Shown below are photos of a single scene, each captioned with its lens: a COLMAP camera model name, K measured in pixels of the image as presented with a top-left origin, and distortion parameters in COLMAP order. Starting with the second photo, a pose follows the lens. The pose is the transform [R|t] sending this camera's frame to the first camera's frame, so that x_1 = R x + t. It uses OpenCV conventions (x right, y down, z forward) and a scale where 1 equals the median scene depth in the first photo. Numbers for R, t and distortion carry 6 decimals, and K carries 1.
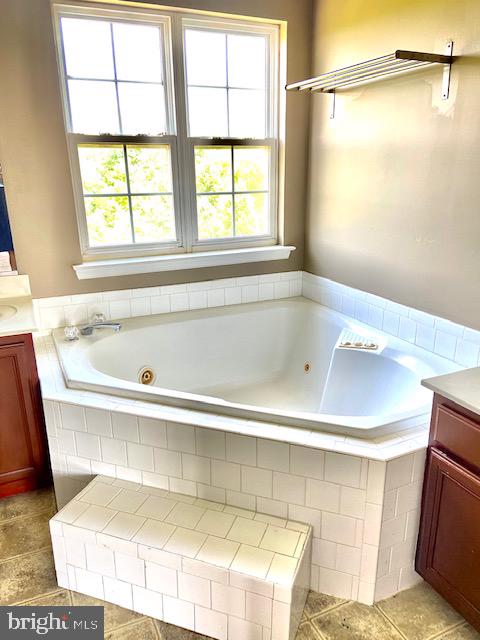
lens RADIAL K [[485.6, 0, 239.4], [0, 485.6, 318.8], [0, 0, 1]] dist [0.070571, -0.086738]
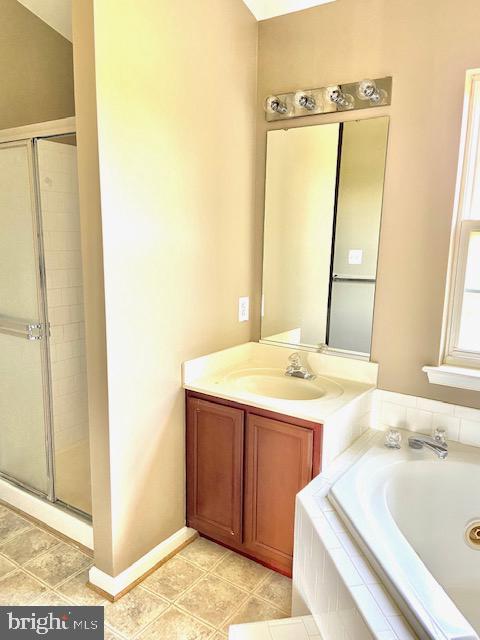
lens RADIAL K [[485.6, 0, 239.9], [0, 485.6, 321.2], [0, 0, 1]] dist [0.070571, -0.086738]
pose [[0.517387, 0.165223, -0.839650, 0.208818], [-0.278771, 0.960204, 0.017168, -0.108589], [0.809072, 0.225187, 0.542857, 0.243518]]
